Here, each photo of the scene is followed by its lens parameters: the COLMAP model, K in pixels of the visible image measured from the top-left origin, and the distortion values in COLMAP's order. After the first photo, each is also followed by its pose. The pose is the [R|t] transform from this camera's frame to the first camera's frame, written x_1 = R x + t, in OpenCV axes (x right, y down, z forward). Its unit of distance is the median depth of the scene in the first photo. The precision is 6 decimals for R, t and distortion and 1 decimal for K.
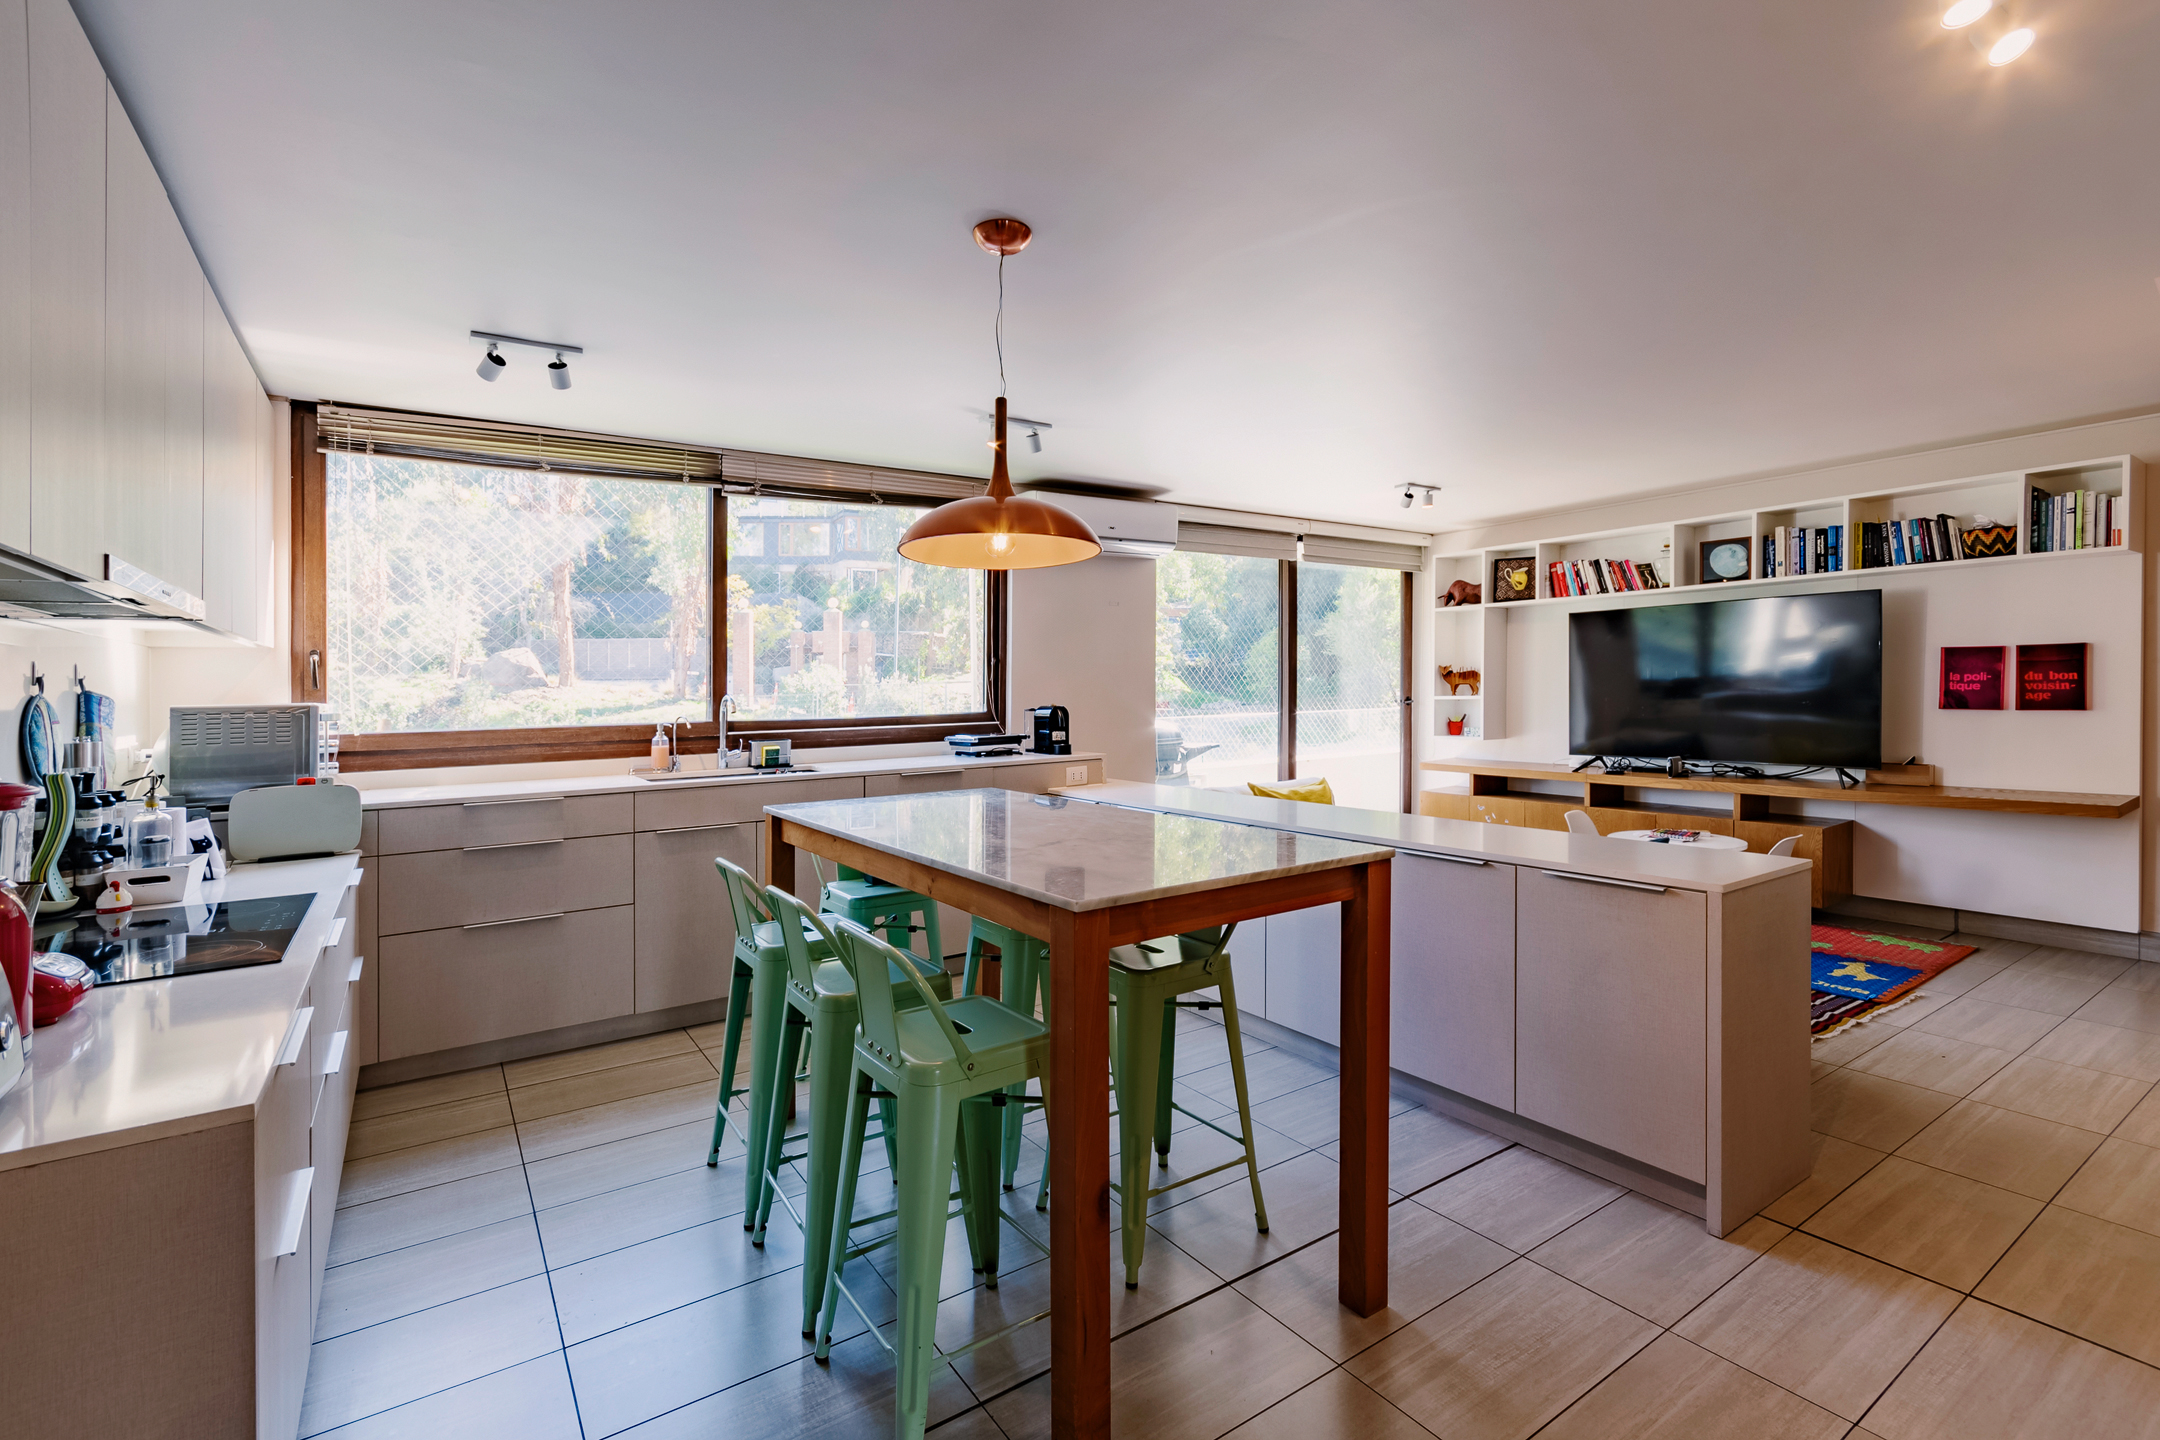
lens RADIAL K [[955.3, 0, 1080.8], [0, 955.3, 678.0], [0, 0, 1]] dist [-0.000950, -0.000219]
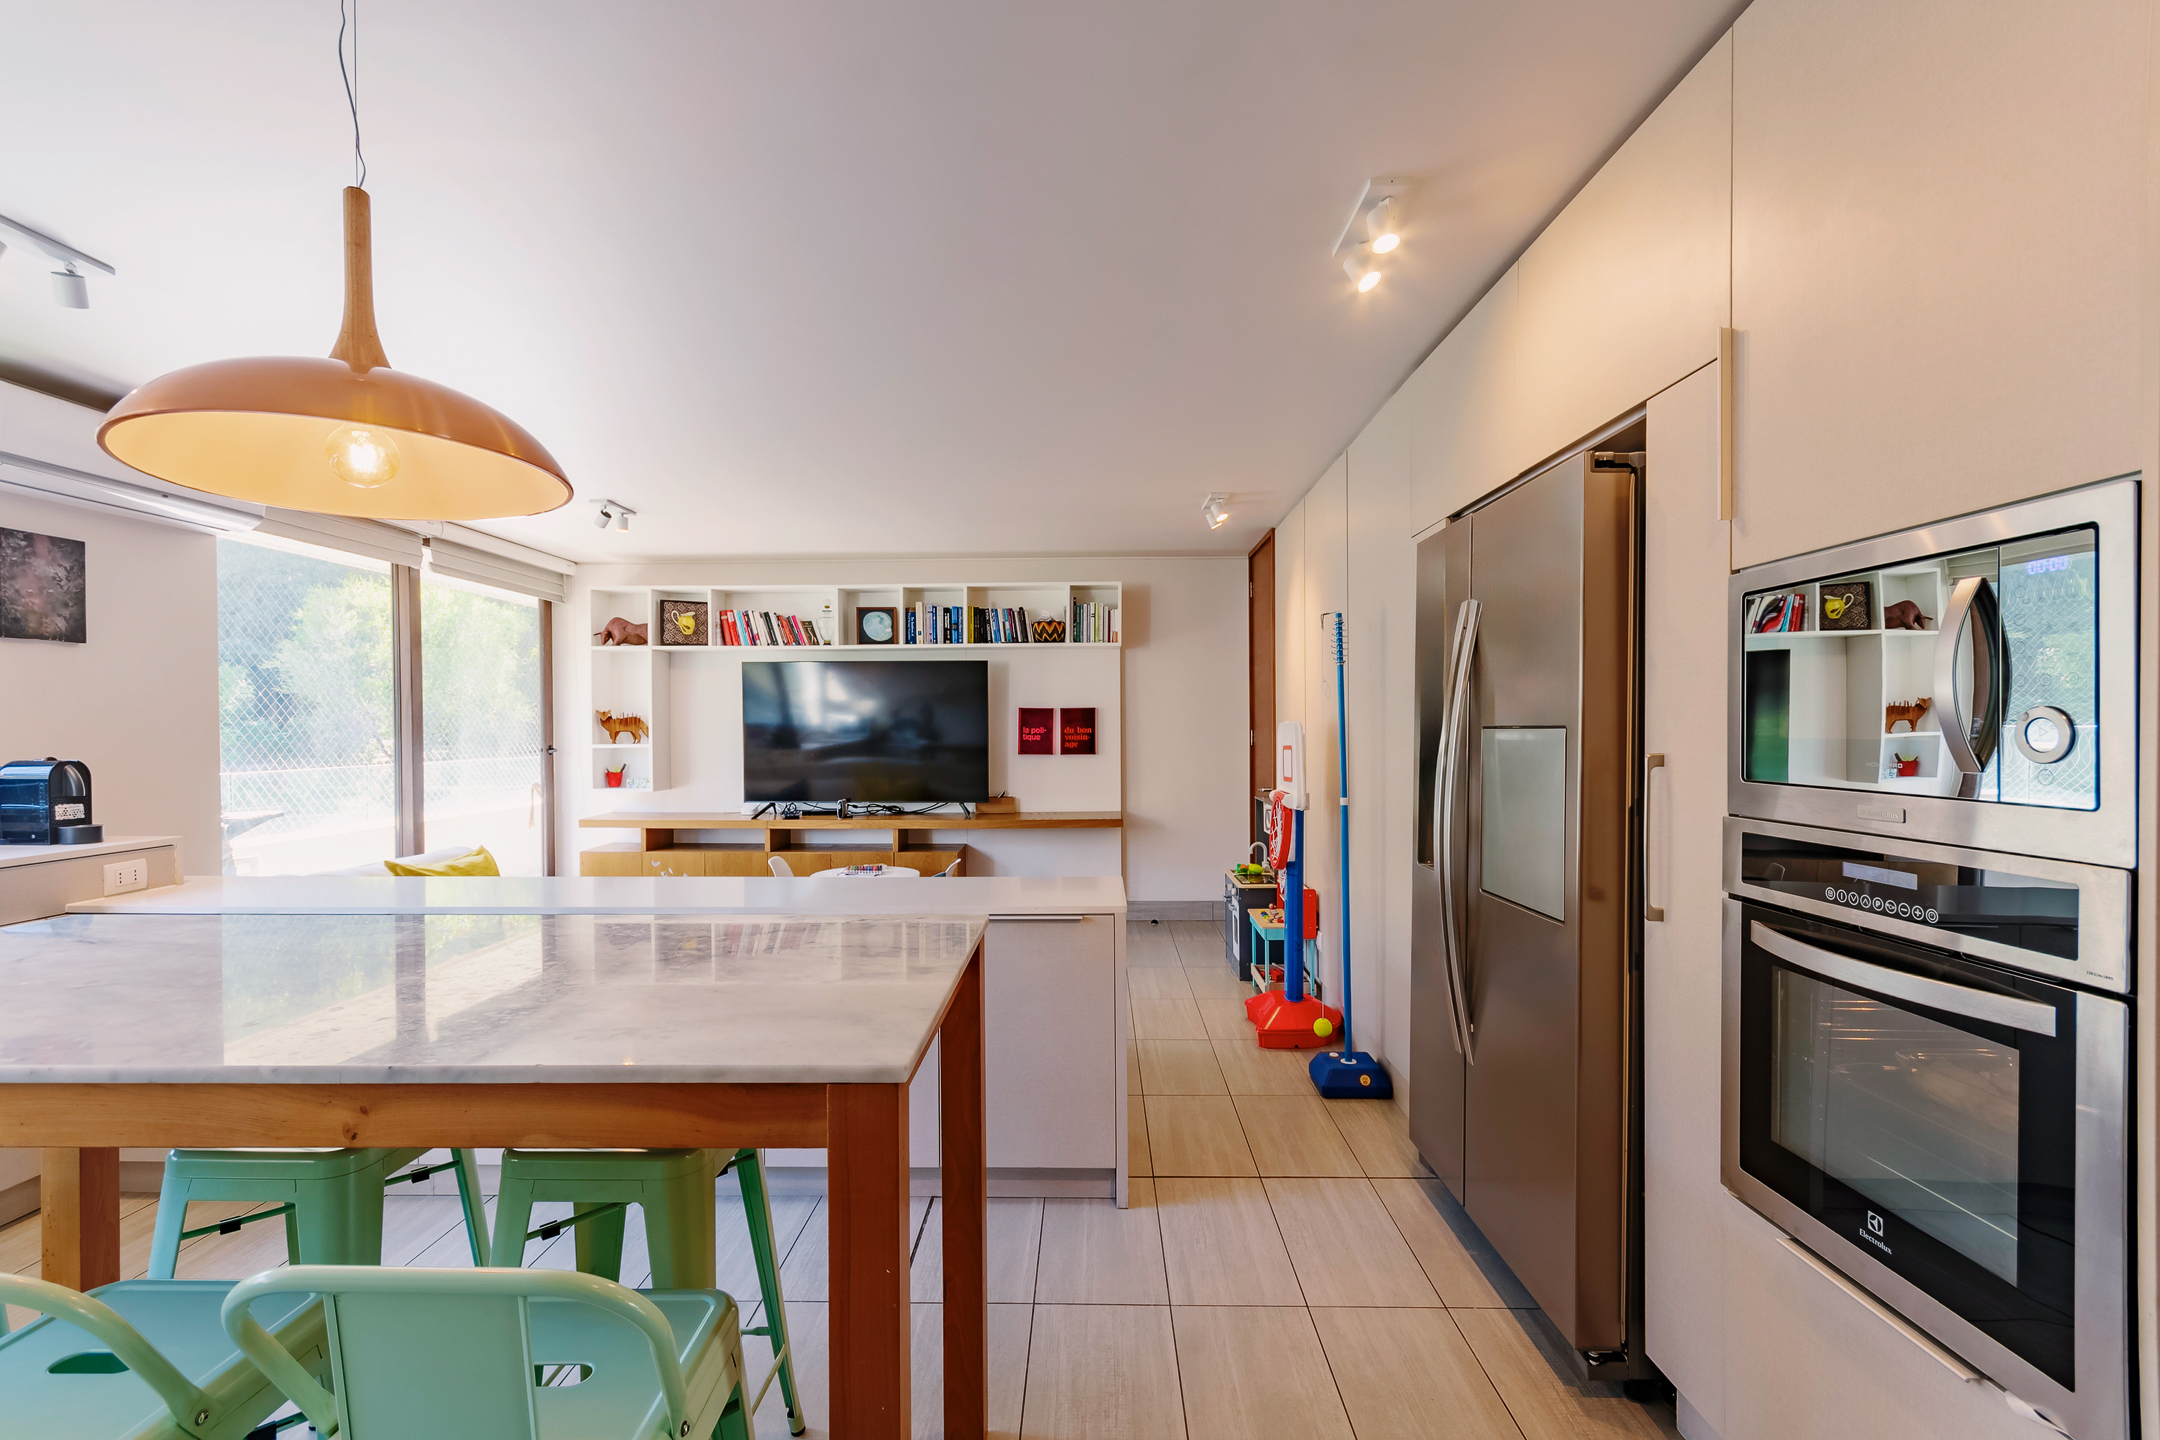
lens RADIAL K [[958.4, 0, 1050.4], [0, 958.4, 741.7], [0, 0, 1]] dist [-0.000444, 0.000202]
pose [[0.582813, 0.003412, 0.812599, -0.133339], [-0.015143, 0.999863, 0.006662, 0.004726], [-0.812465, -0.016188, 0.582785, 0.161086]]
